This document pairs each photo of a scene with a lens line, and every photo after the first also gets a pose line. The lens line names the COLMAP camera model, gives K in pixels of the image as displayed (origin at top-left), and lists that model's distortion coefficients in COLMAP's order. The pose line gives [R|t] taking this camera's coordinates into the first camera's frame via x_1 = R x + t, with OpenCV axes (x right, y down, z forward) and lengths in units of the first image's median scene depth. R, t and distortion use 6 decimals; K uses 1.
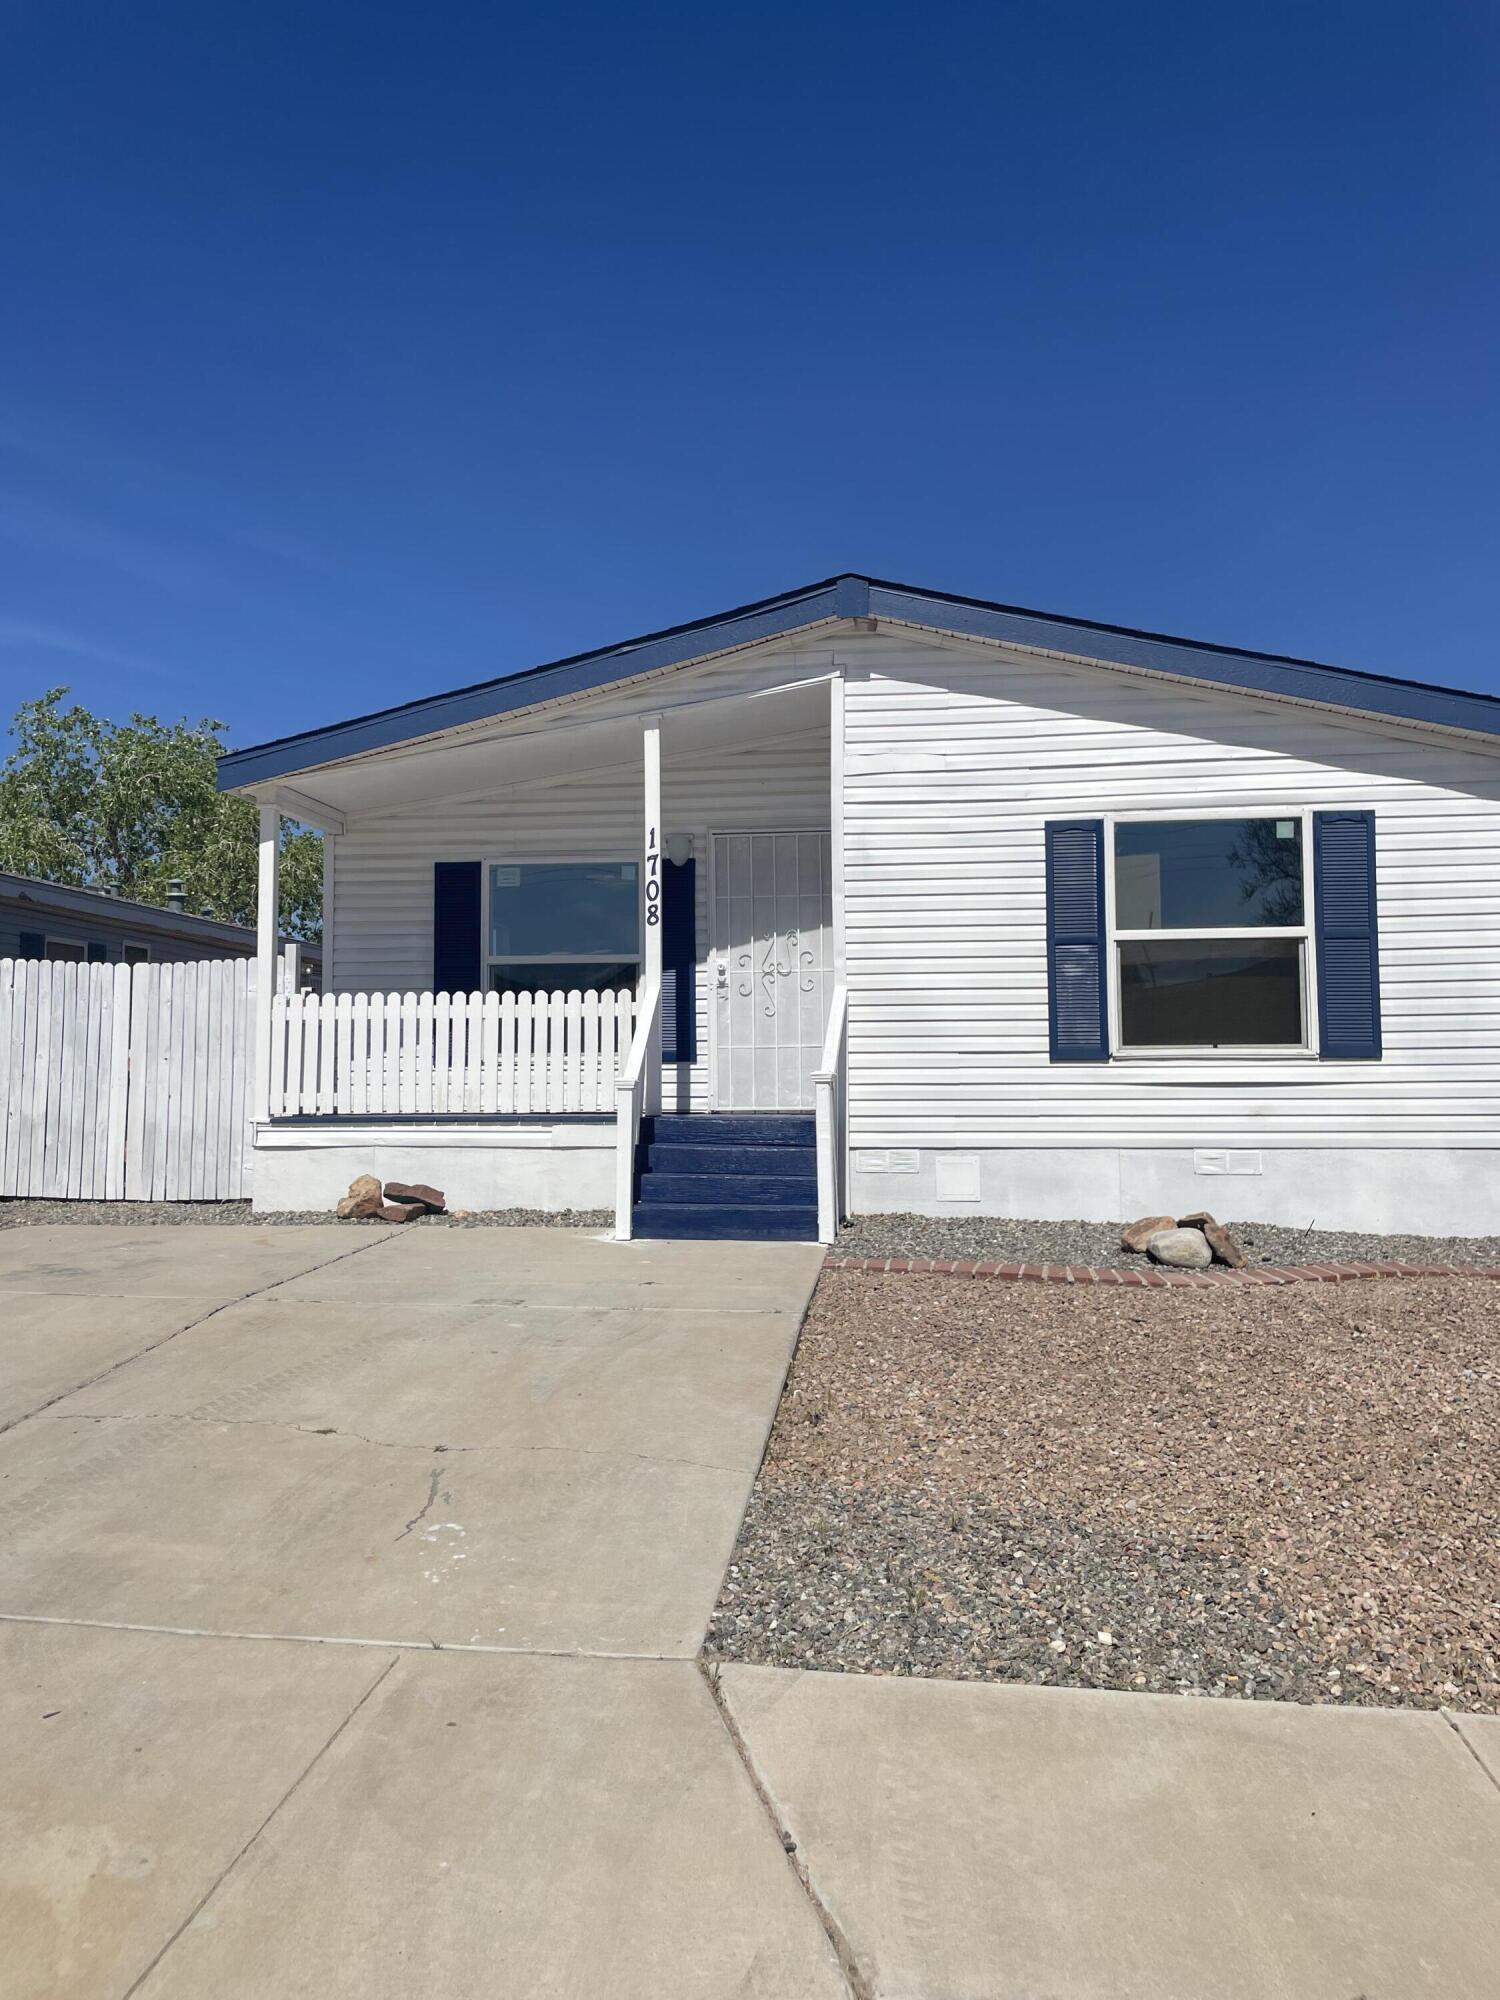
lens RADIAL K [[1516.3, 0, 754.9], [0, 1516.3, 989.2], [0, 0, 1]] dist [0.086431, -0.110008]
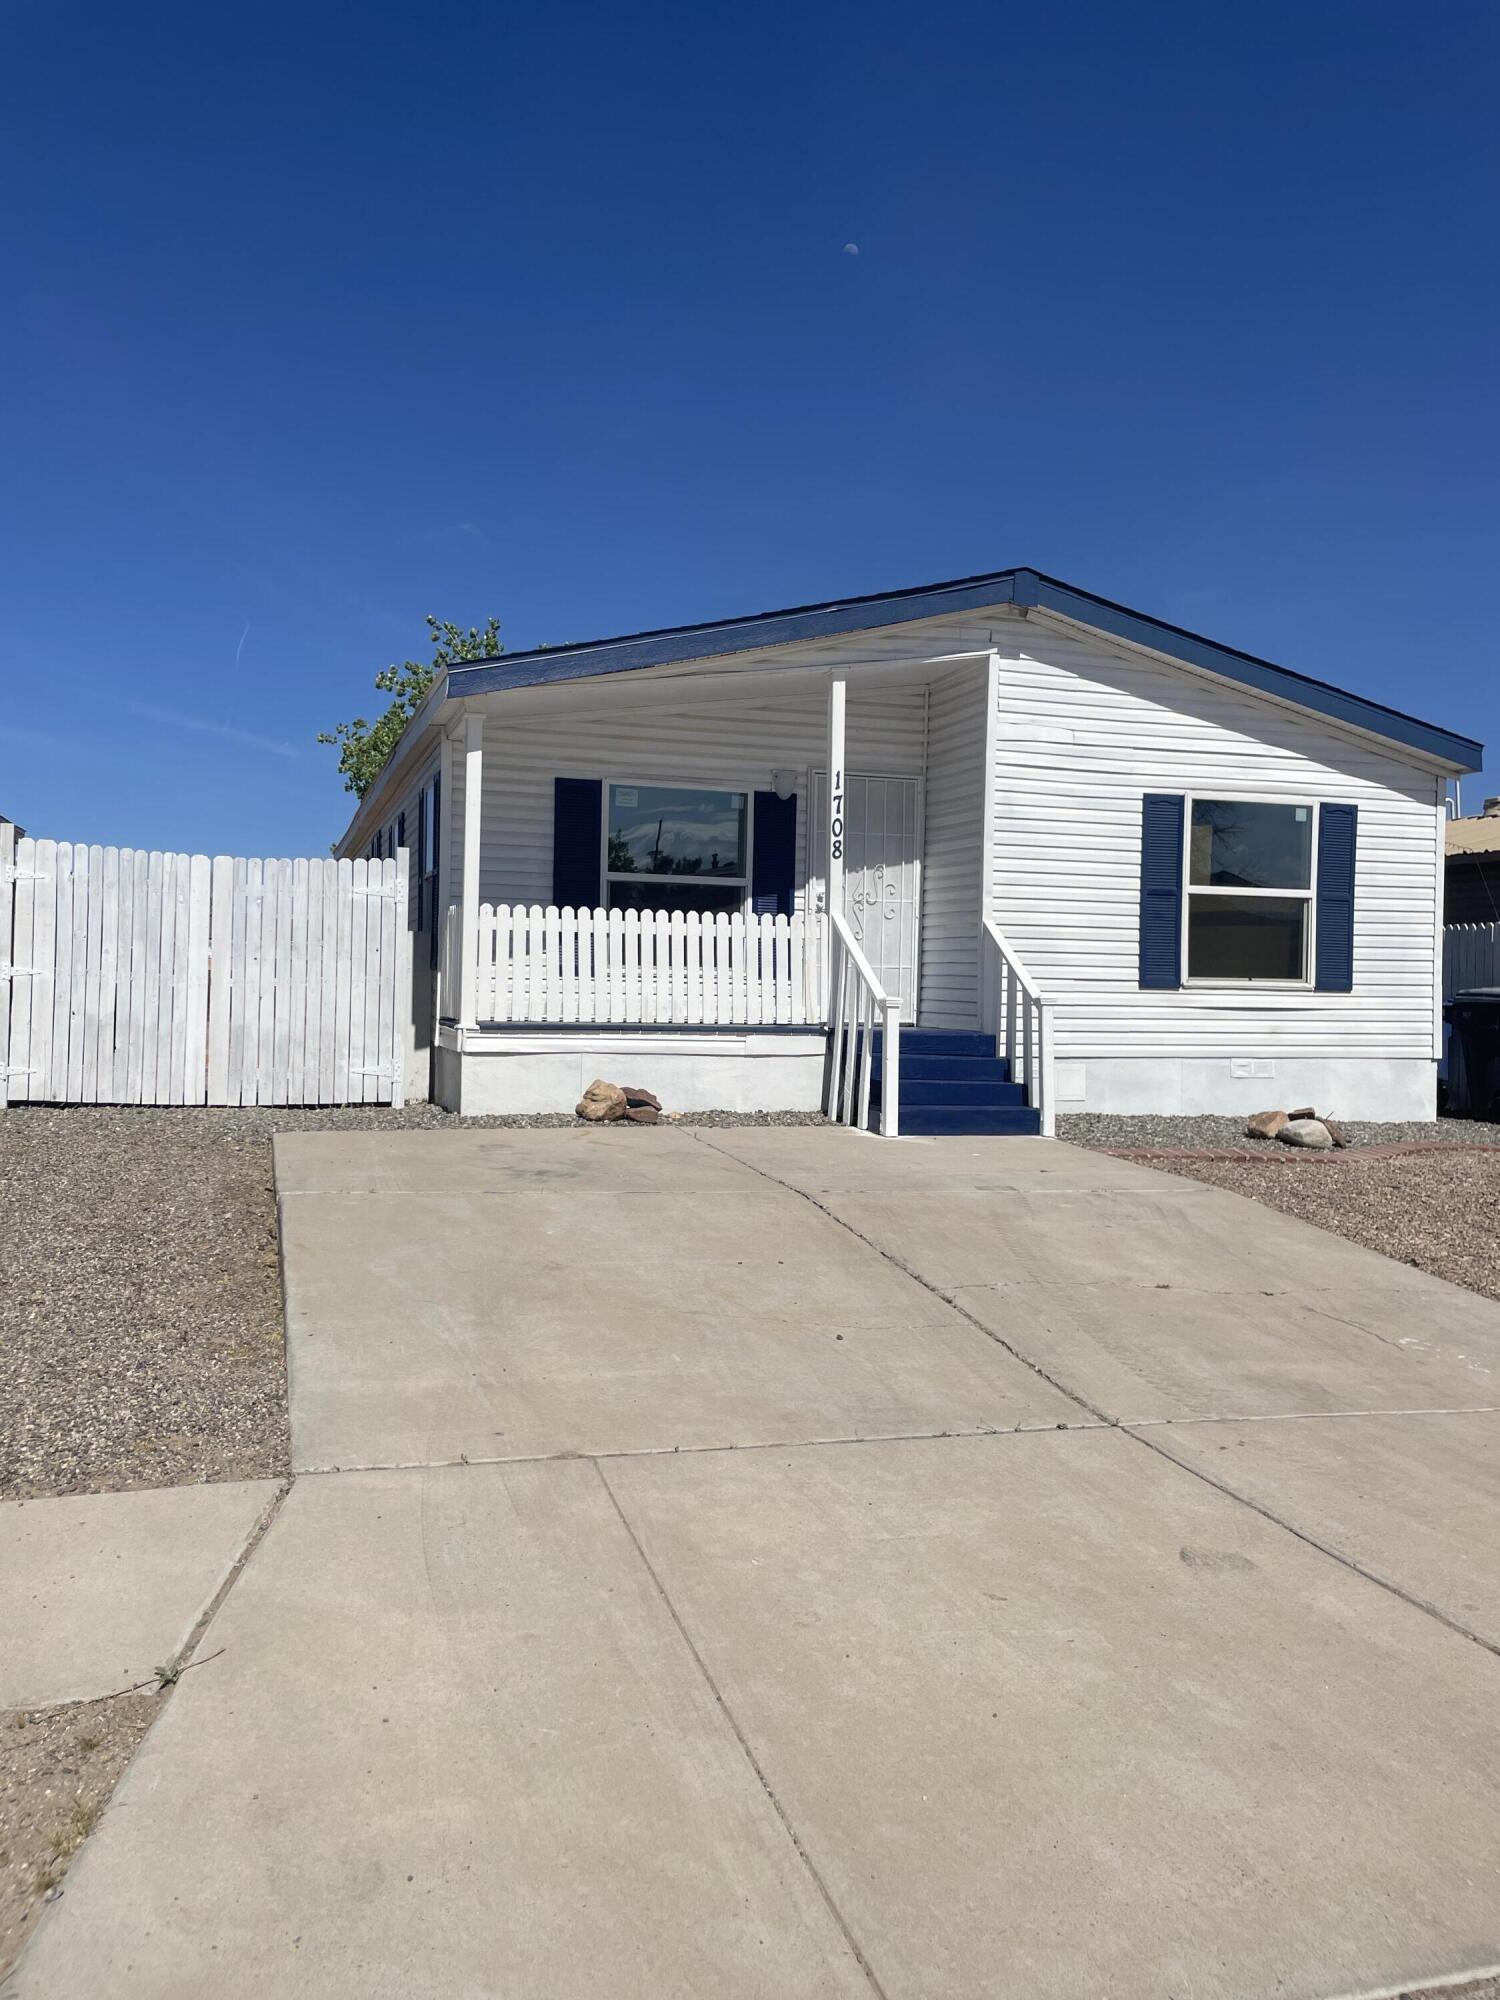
lens RADIAL K [[1516.3, 0, 754.9], [0, 1516.3, 989.2], [0, 0, 1]] dist [0.086431, -0.110008]
pose [[0.907120, 0.021471, 0.420324, -0.596131], [-0.050322, 0.997067, 0.057670, -0.007639], [-0.417853, -0.073465, 0.905539, 0.003836]]
